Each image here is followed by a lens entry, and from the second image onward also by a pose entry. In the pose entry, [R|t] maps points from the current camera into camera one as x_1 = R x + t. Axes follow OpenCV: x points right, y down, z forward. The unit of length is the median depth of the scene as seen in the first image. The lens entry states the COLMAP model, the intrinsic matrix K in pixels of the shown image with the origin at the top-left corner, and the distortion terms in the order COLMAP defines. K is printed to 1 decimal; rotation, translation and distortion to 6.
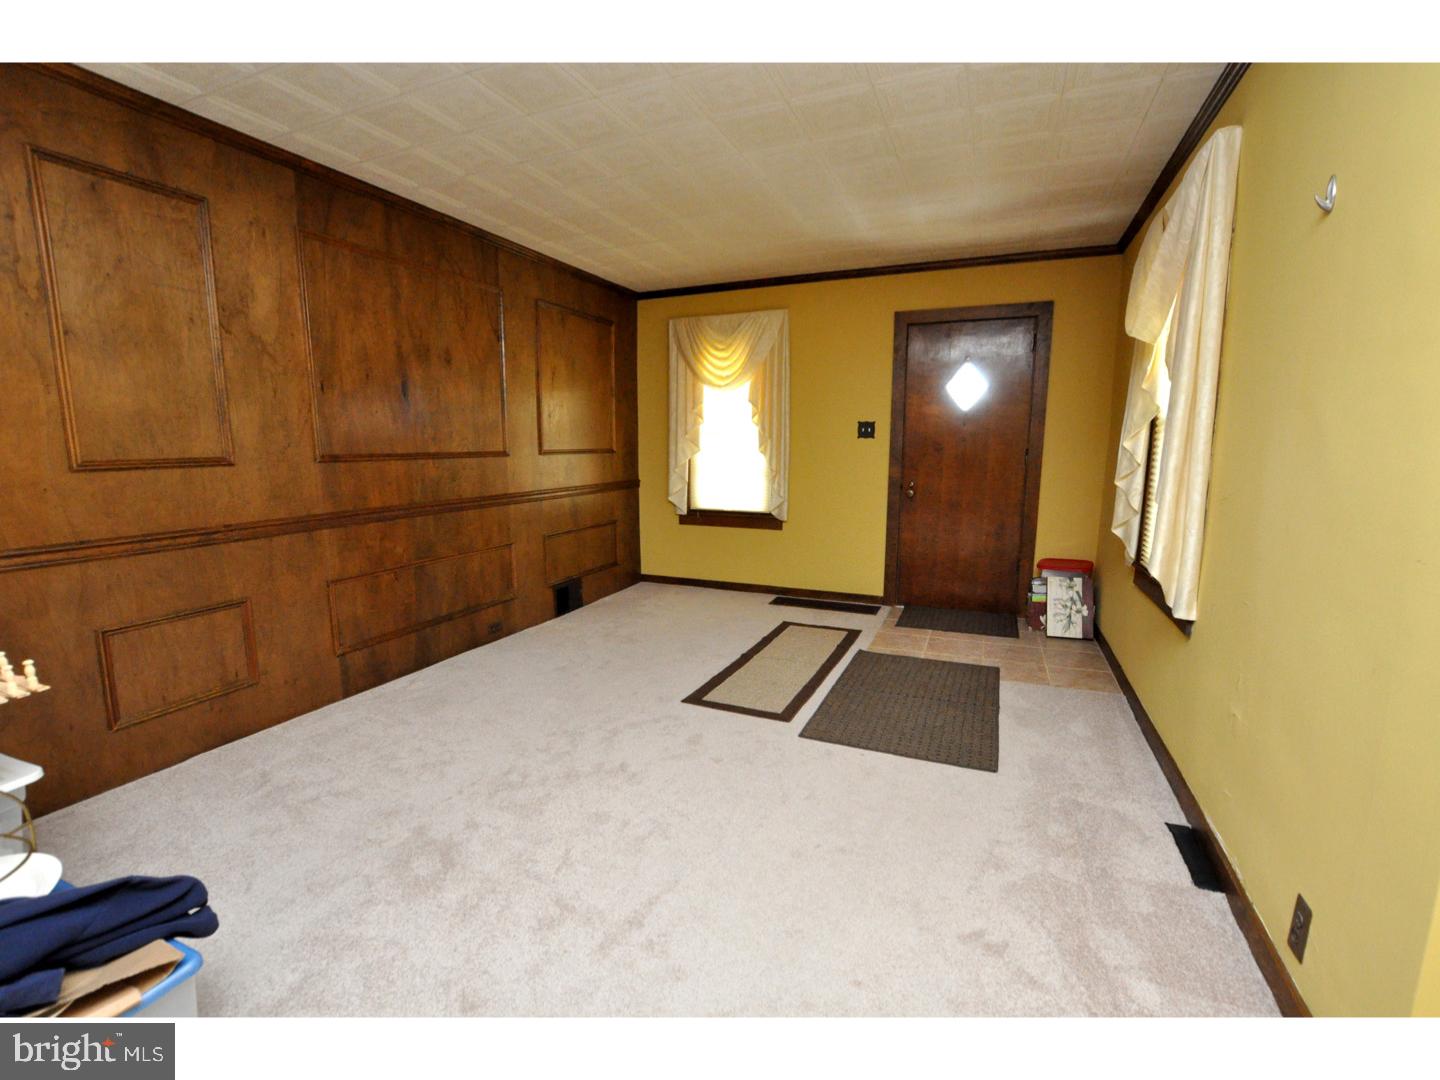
lens RADIAL K [[687.9, 0, 720.0], [0, 687.9, 540.0], [0, 0, 1]] dist [-0.026791, 0.000233]
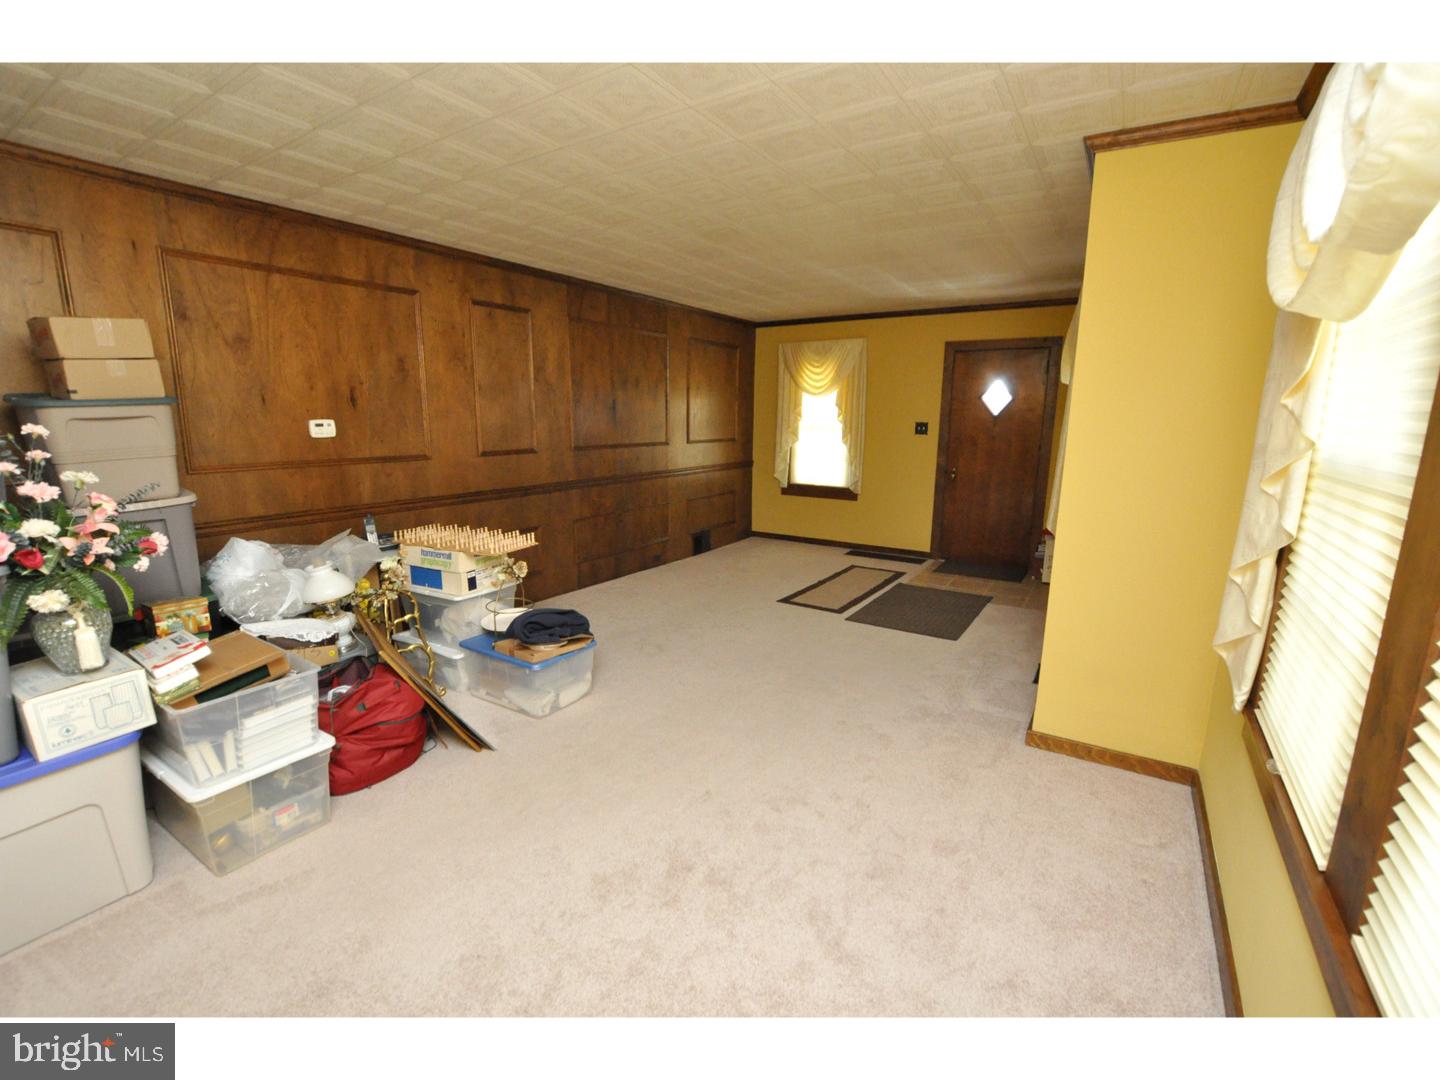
lens RADIAL K [[635.2, 0, 720.0], [0, 635.2, 540.0], [0, 0, 1]] dist [-0.027139, 0.000082]
pose [[0.986858, 0.040152, -0.156524, 0.026910], [-0.033193, 0.998352, 0.046822, 0.015171], [0.158146, -0.041011, 0.986564, -0.329063]]
